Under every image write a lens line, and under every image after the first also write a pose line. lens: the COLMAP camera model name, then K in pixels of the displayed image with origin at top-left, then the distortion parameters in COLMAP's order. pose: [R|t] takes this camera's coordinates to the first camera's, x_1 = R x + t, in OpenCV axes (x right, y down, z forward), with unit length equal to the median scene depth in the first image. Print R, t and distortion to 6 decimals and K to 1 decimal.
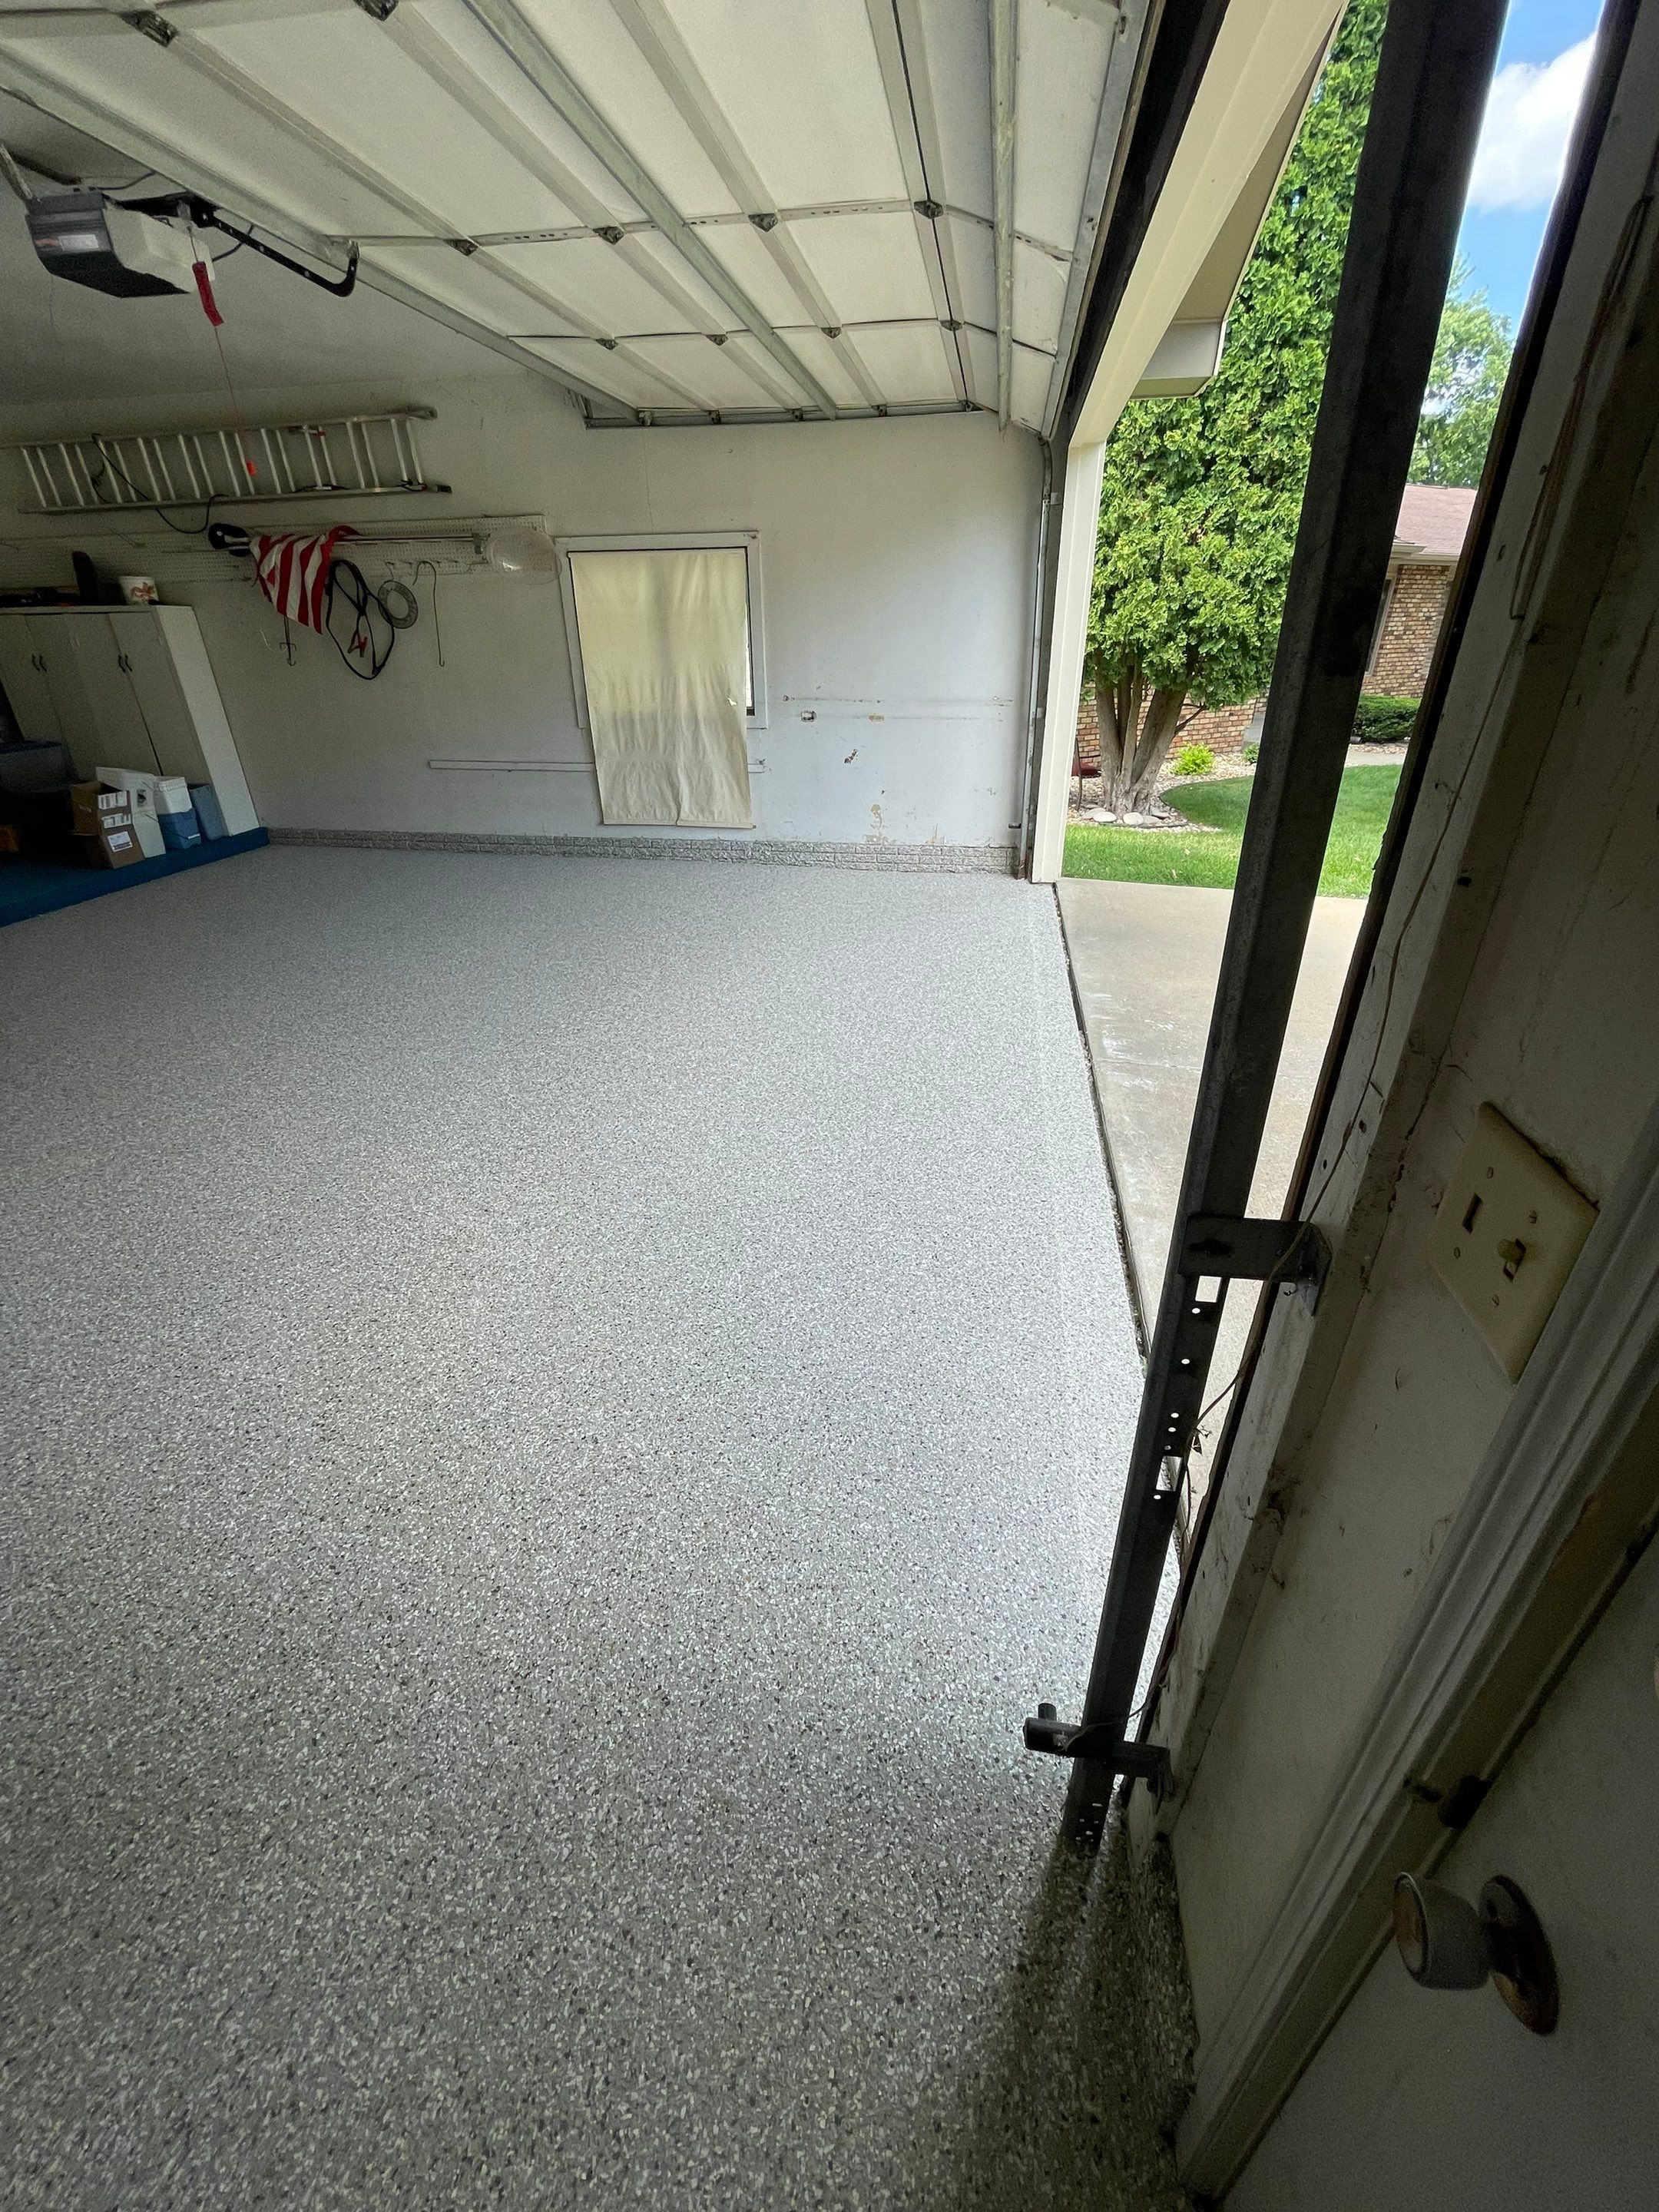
lens RADIAL K [[891.2, 0, 822.0], [0, 891.2, 1104.3], [0, 0, 1]] dist [-0.001045, -0.000138]
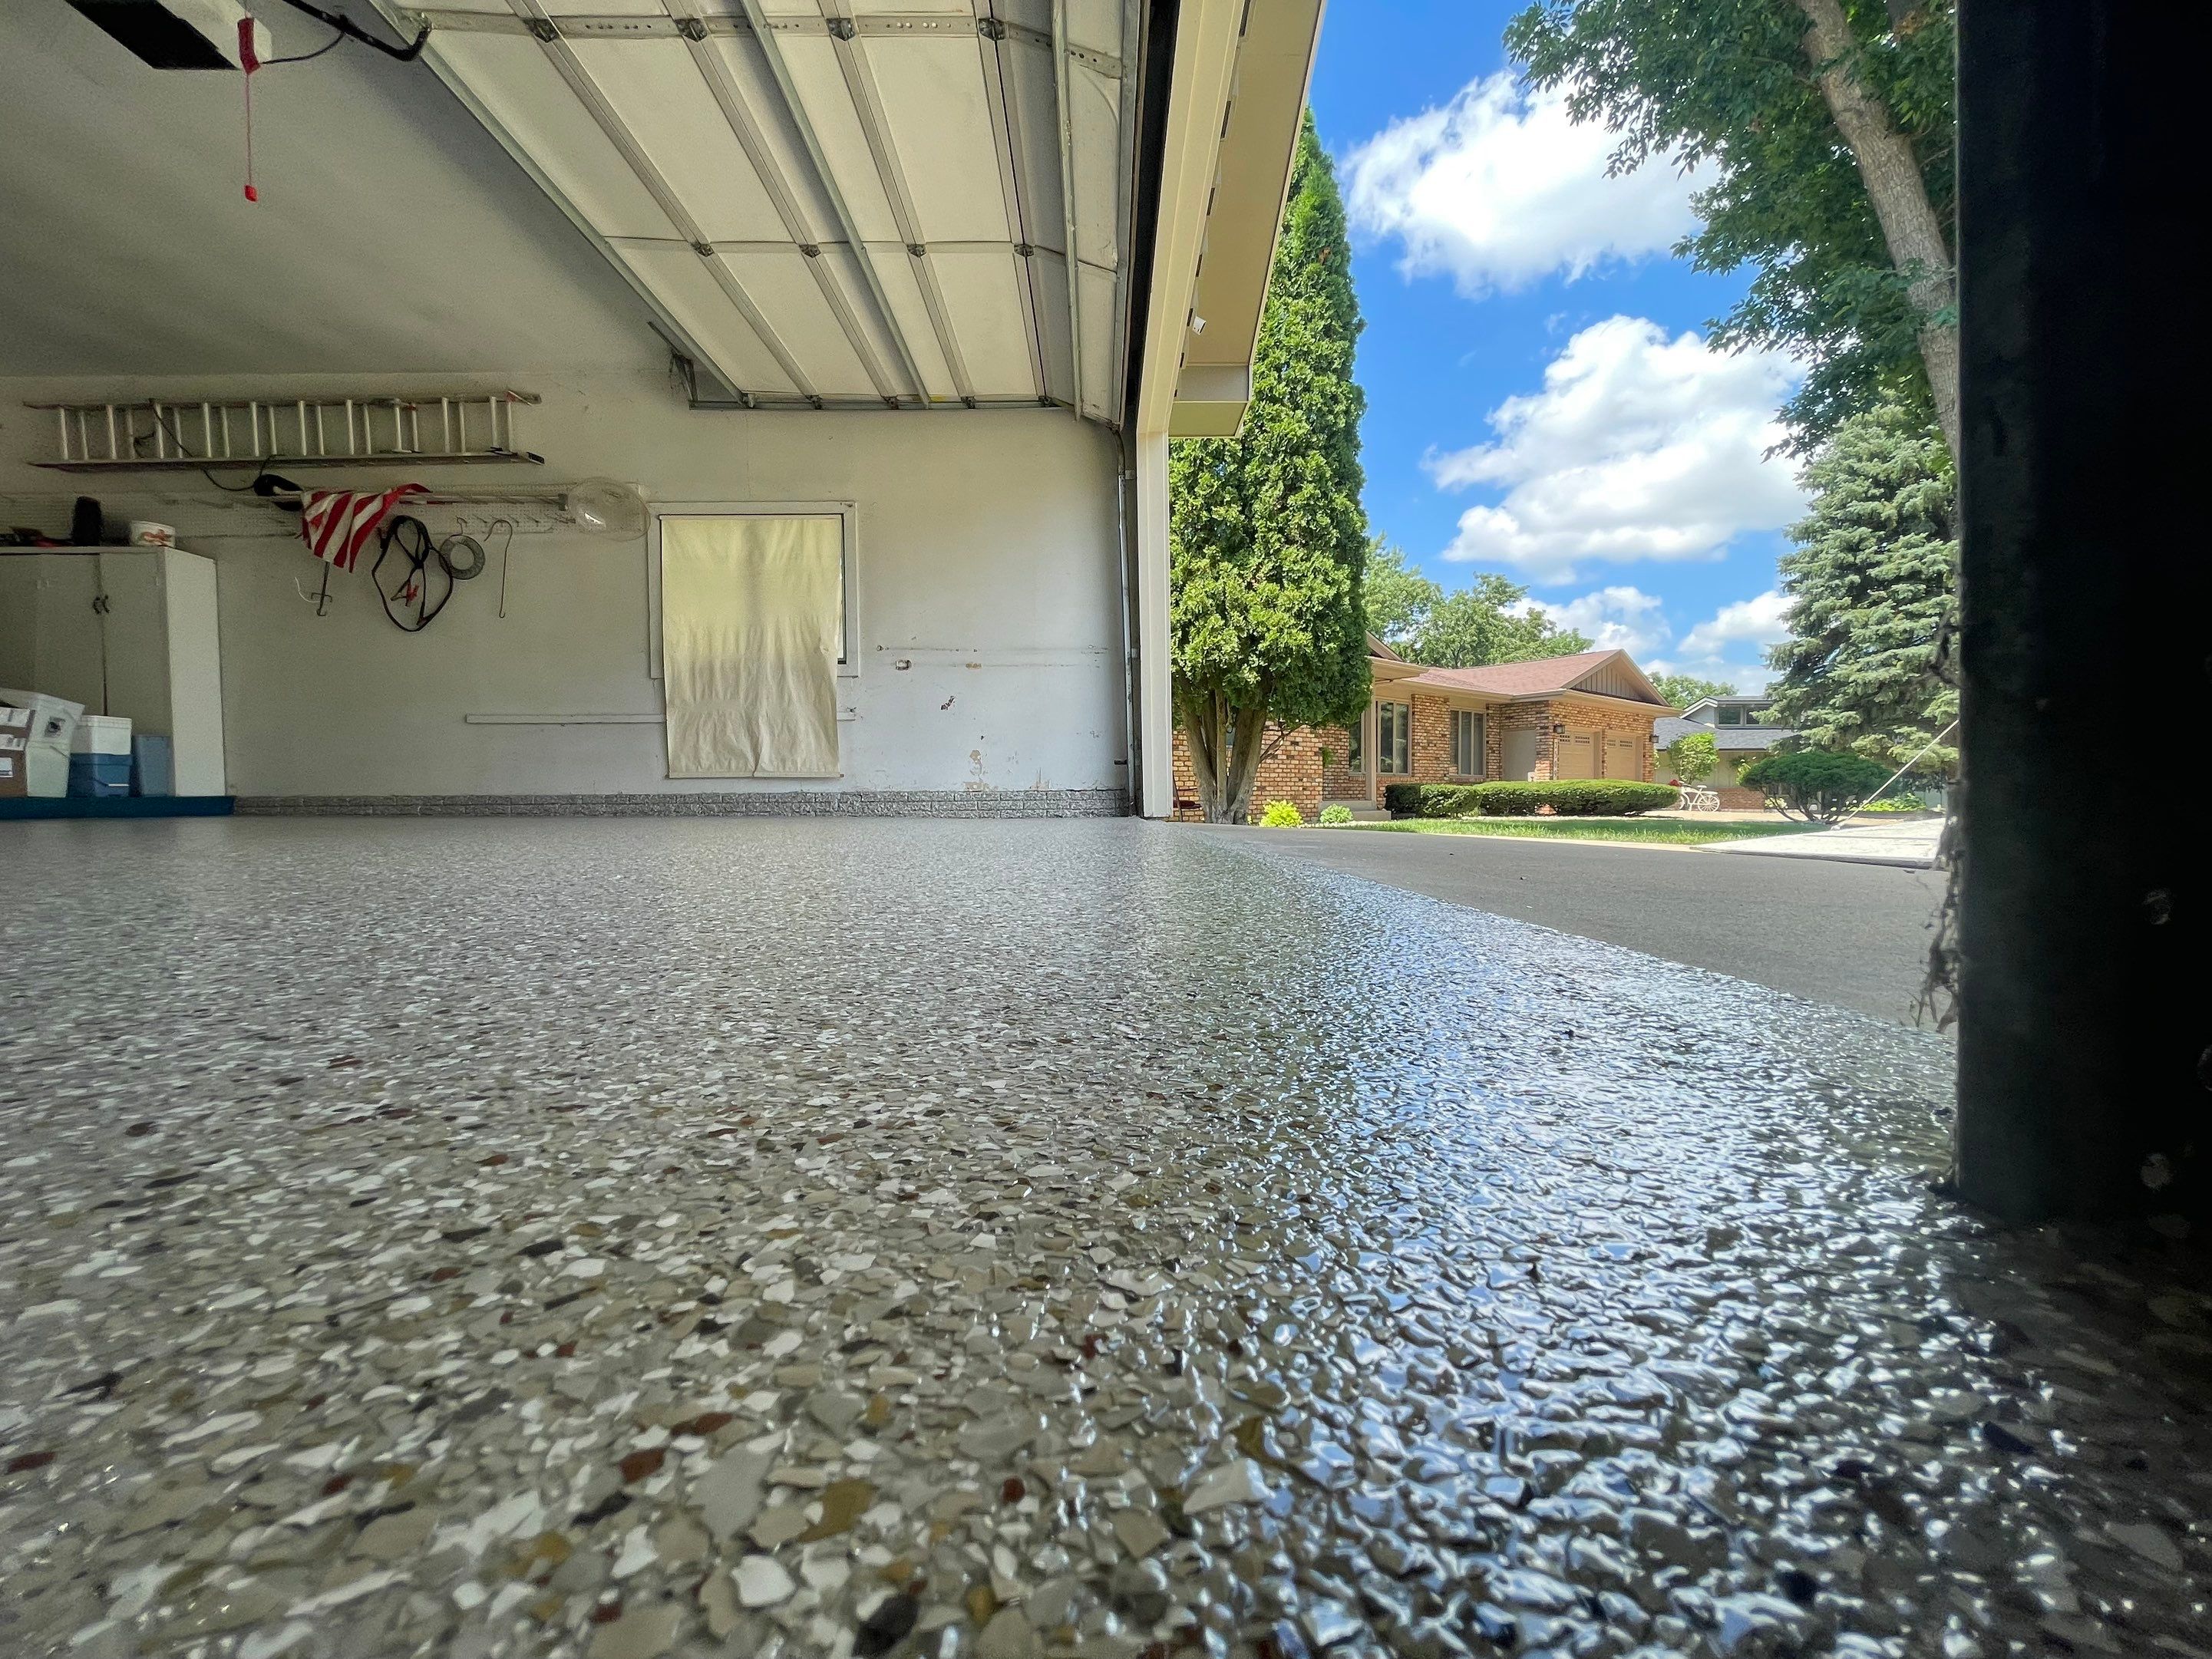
lens RADIAL K [[896.2, 0, 1100.4], [0, 896.2, 827.5], [0, 0, 1]] dist [-0.001889, -0.000155]
pose [[0.983680, -0.001828, 0.179919, 0.020859], [0.082078, 0.894405, -0.439663, 0.175829], [-0.160117, 0.447255, 0.879958, 0.186086]]
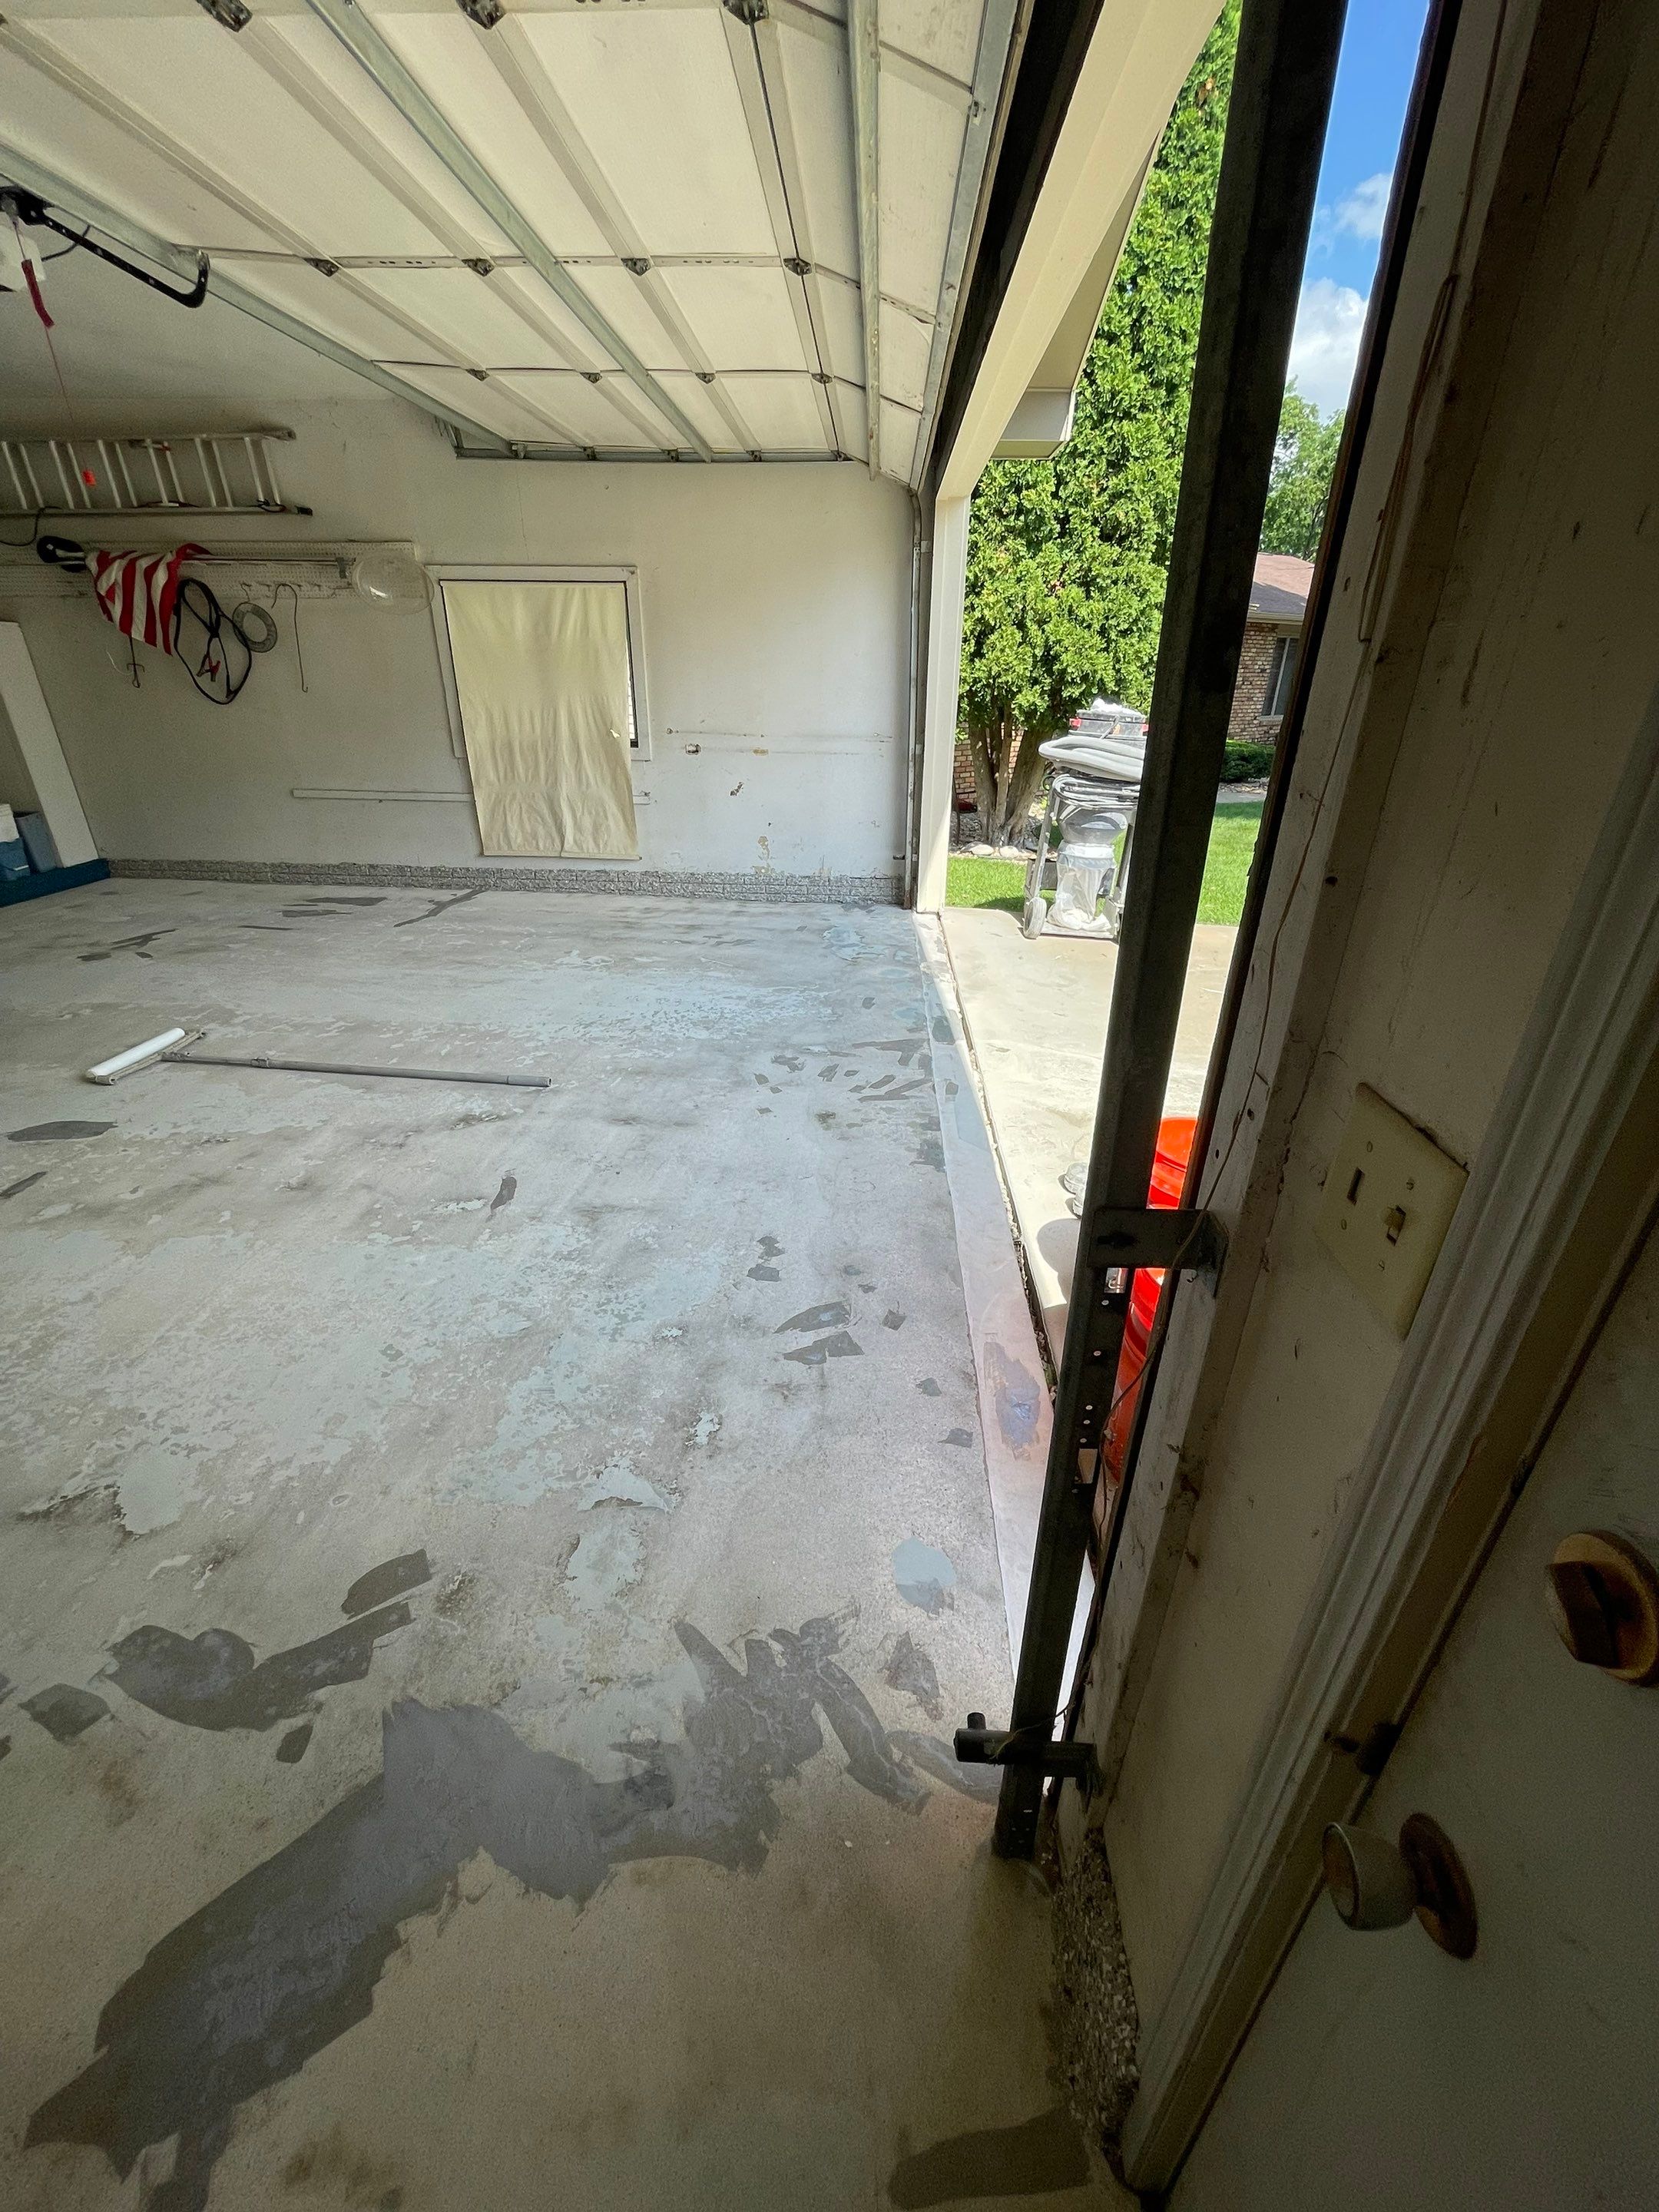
lens RADIAL K [[891.2, 0, 822.0], [0, 891.2, 1104.3], [0, 0, 1]] dist [-0.001045, -0.000138]
pose [[0.992366, -0.032290, 0.119028, -0.003268], [0.036492, 0.998779, -0.033287, 0.003451], [-0.117808, 0.037376, 0.992333, 0.000433]]
